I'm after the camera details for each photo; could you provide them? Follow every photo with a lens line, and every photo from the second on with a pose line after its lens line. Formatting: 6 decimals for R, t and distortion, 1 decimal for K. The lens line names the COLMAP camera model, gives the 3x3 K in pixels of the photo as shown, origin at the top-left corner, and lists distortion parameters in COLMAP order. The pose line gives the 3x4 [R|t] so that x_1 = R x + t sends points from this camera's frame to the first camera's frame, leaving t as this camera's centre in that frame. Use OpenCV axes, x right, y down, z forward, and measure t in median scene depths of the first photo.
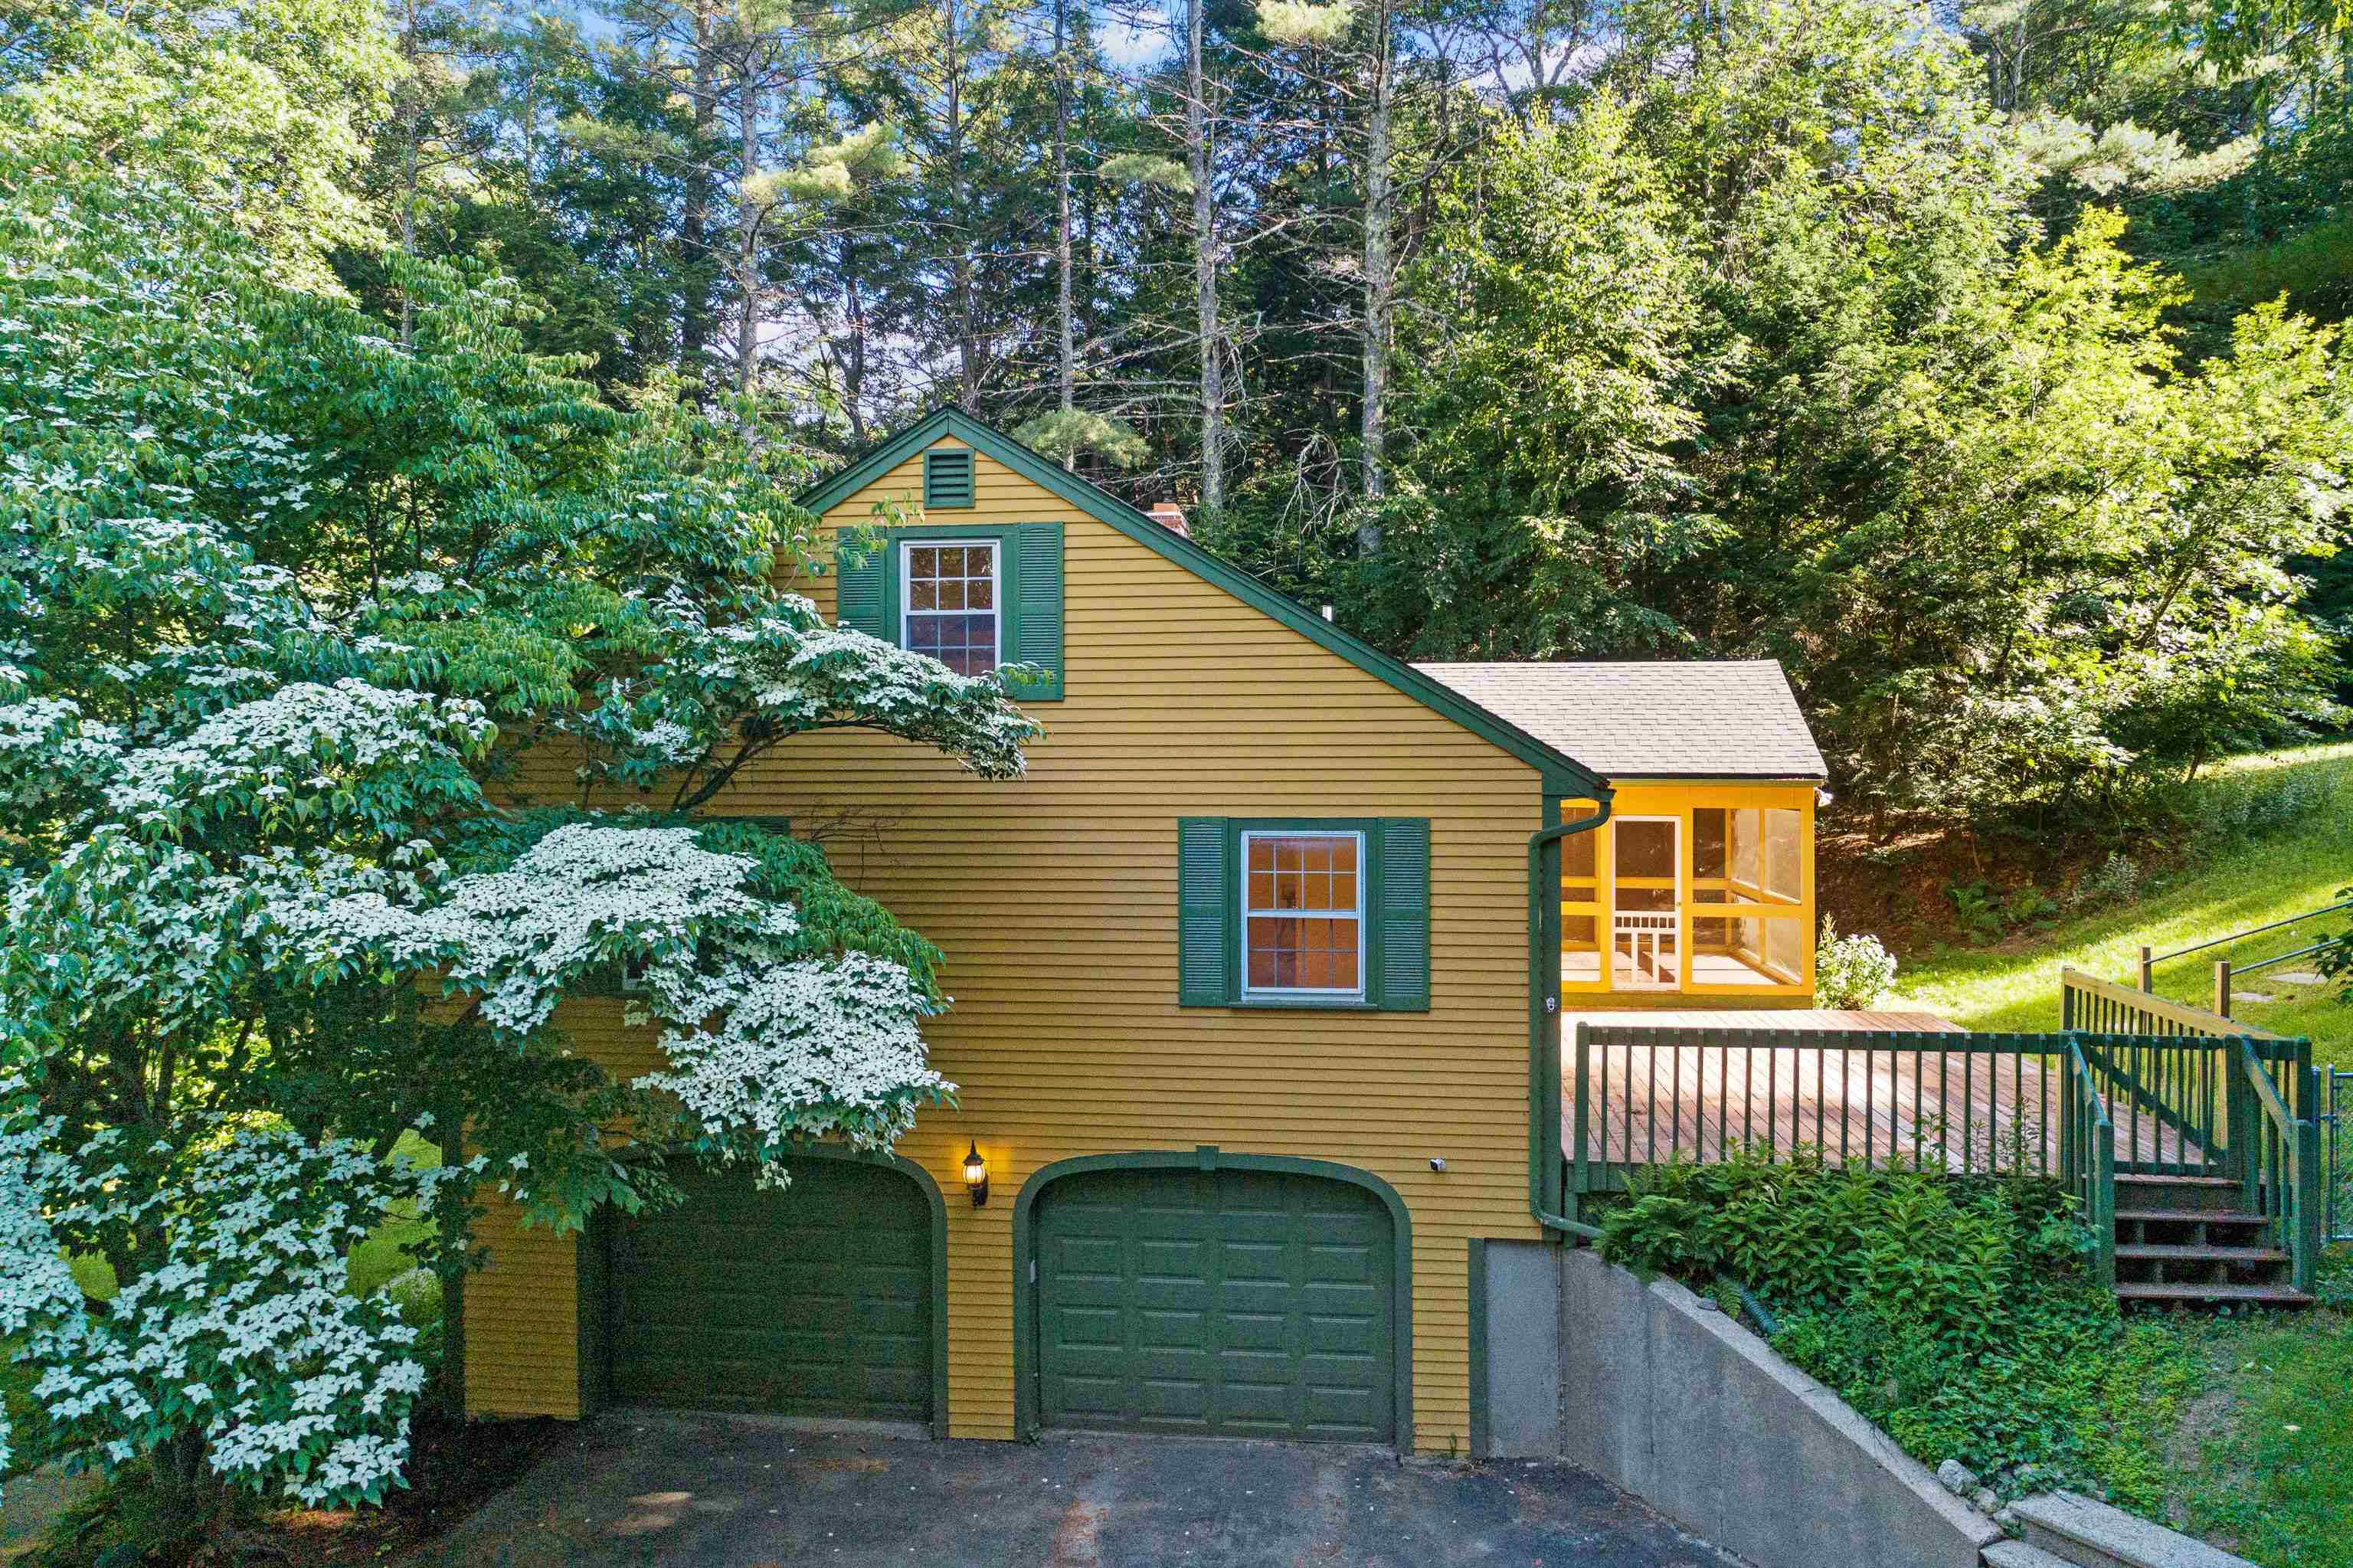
lens RADIAL K [[1607.4, 0, 1180.0], [0, 1607.4, 772.2], [0, 0, 1]] dist [0.001179, 0.007185]
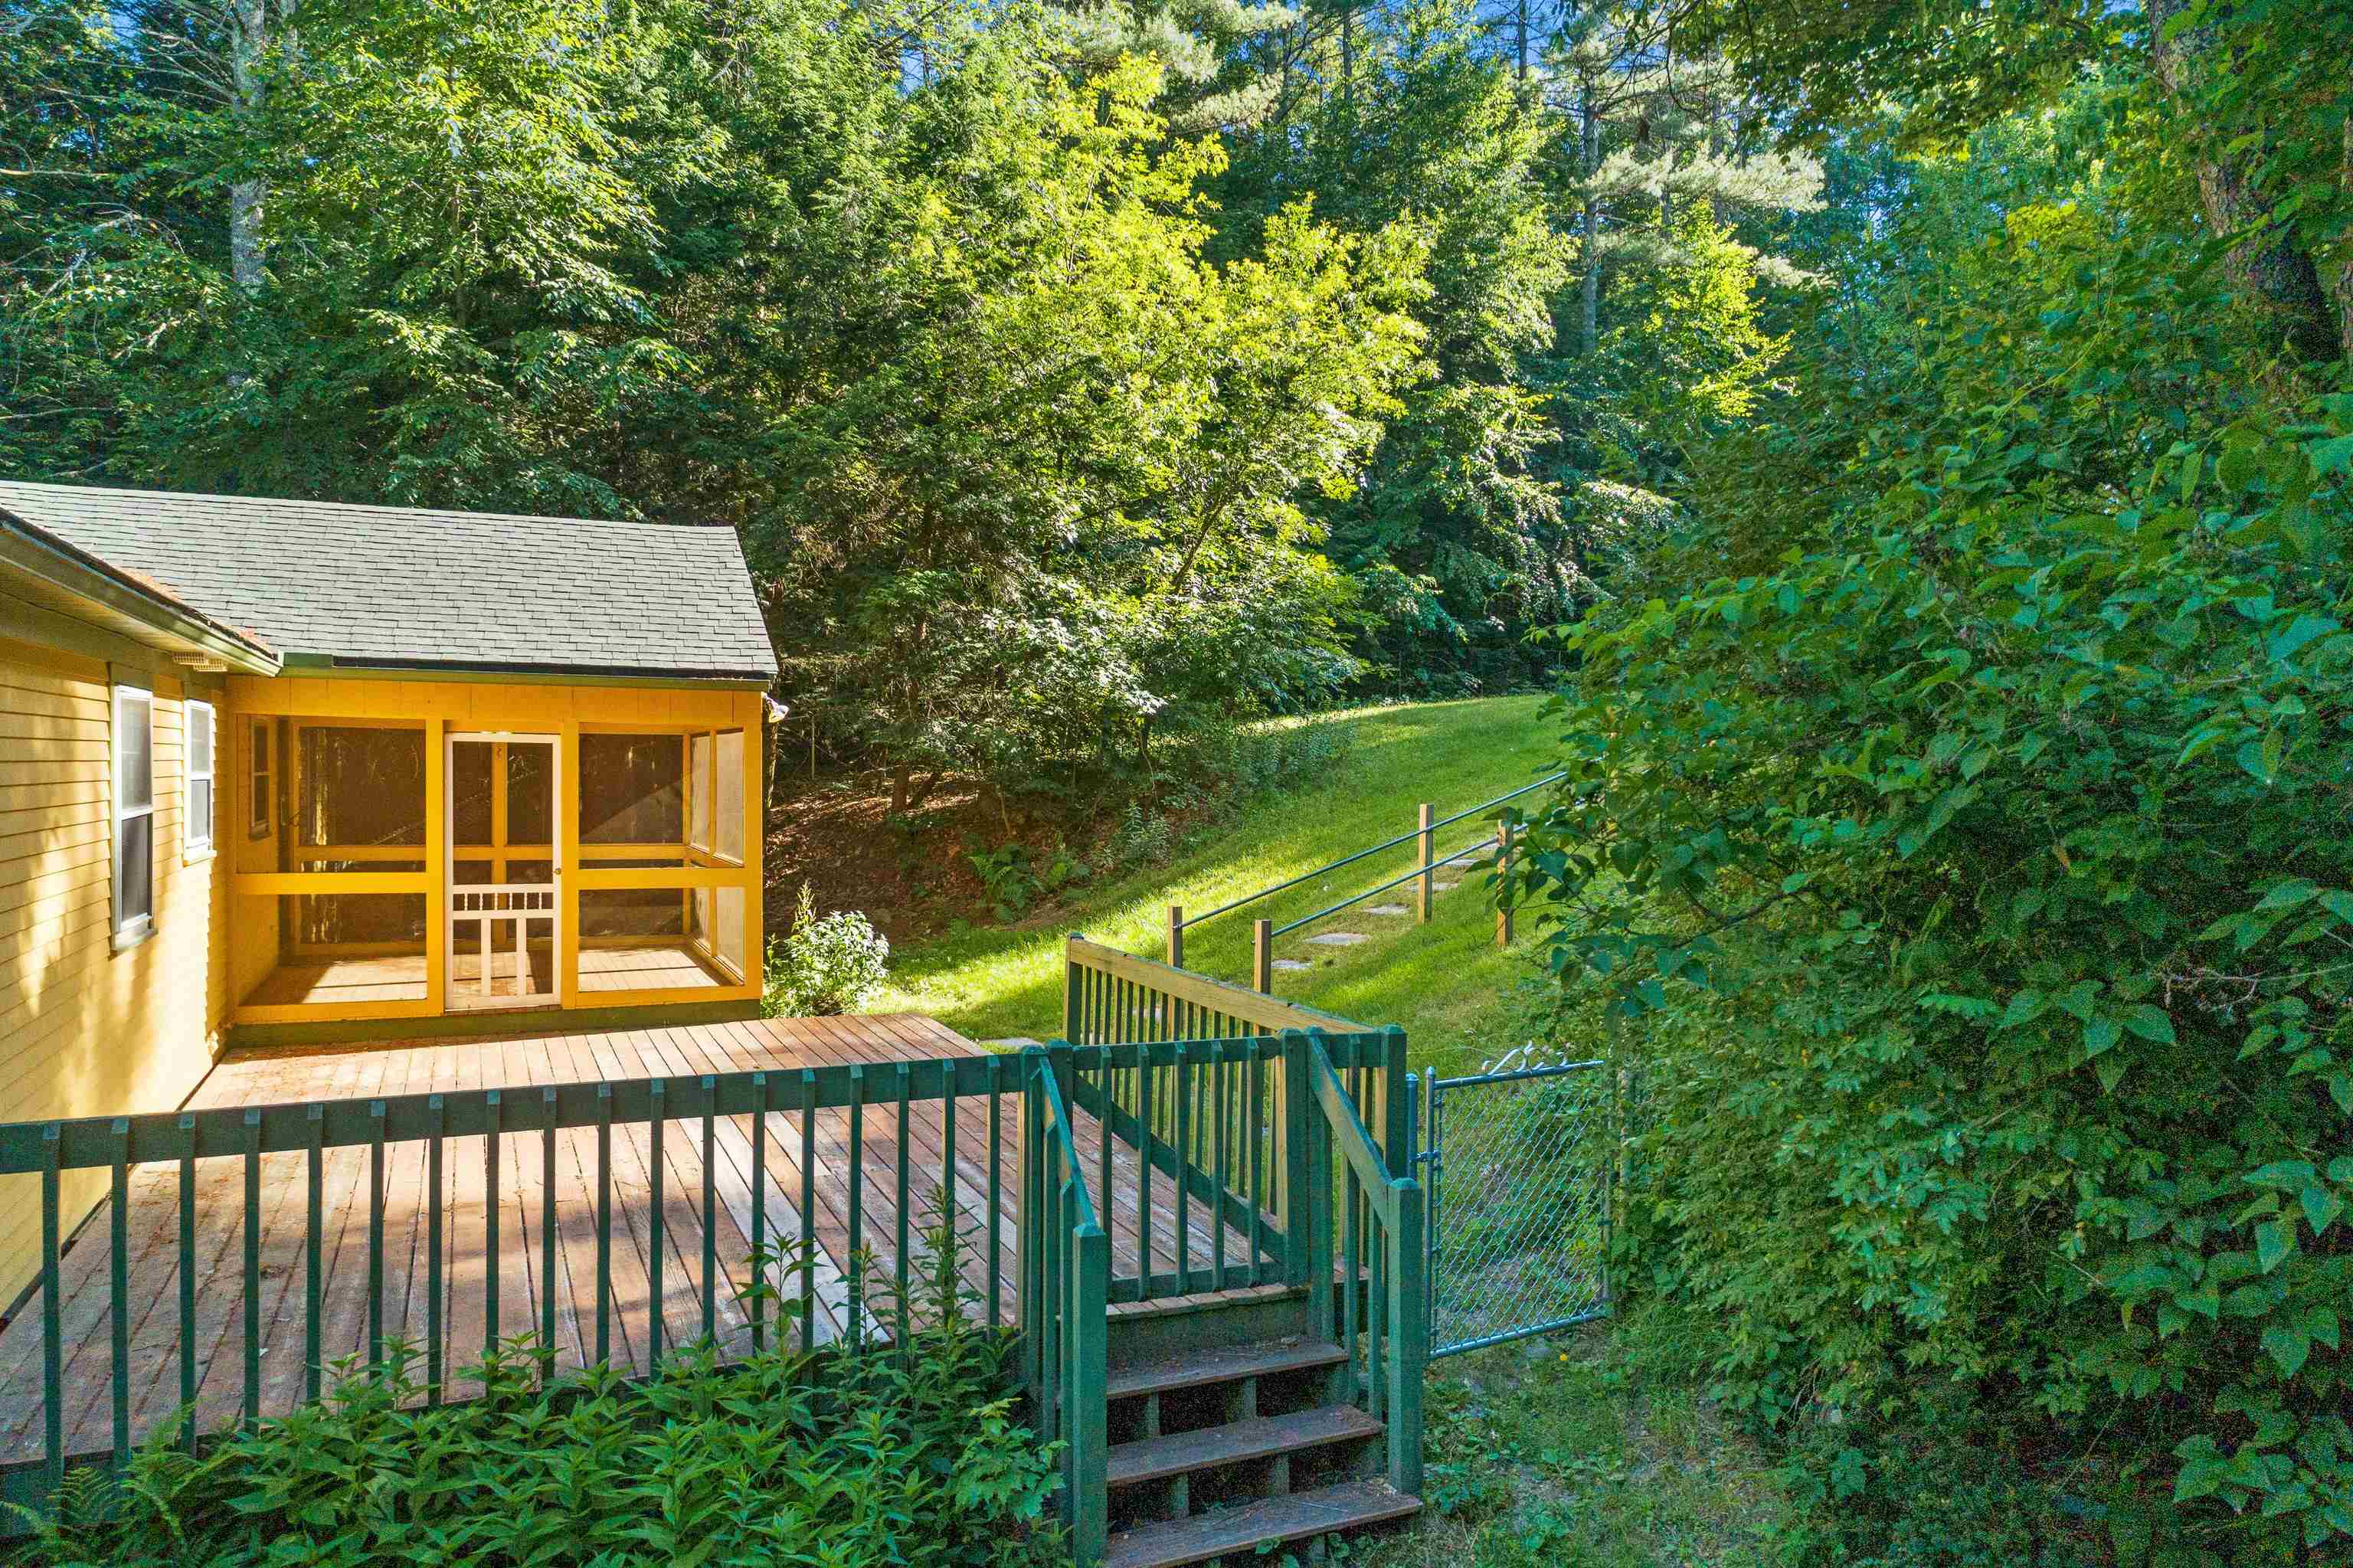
lens RADIAL K [[1607.4, 0, 1179.0], [0, 1607.4, 785.7], [0, 0, 1]] dist [0.001179, 0.007185]
pose [[0.859575, 0.002531, 0.511003, 0.194299], [-0.004356, 0.999988, 0.002375, 0.044930], [-0.510991, -0.004267, 0.859576, 0.316344]]
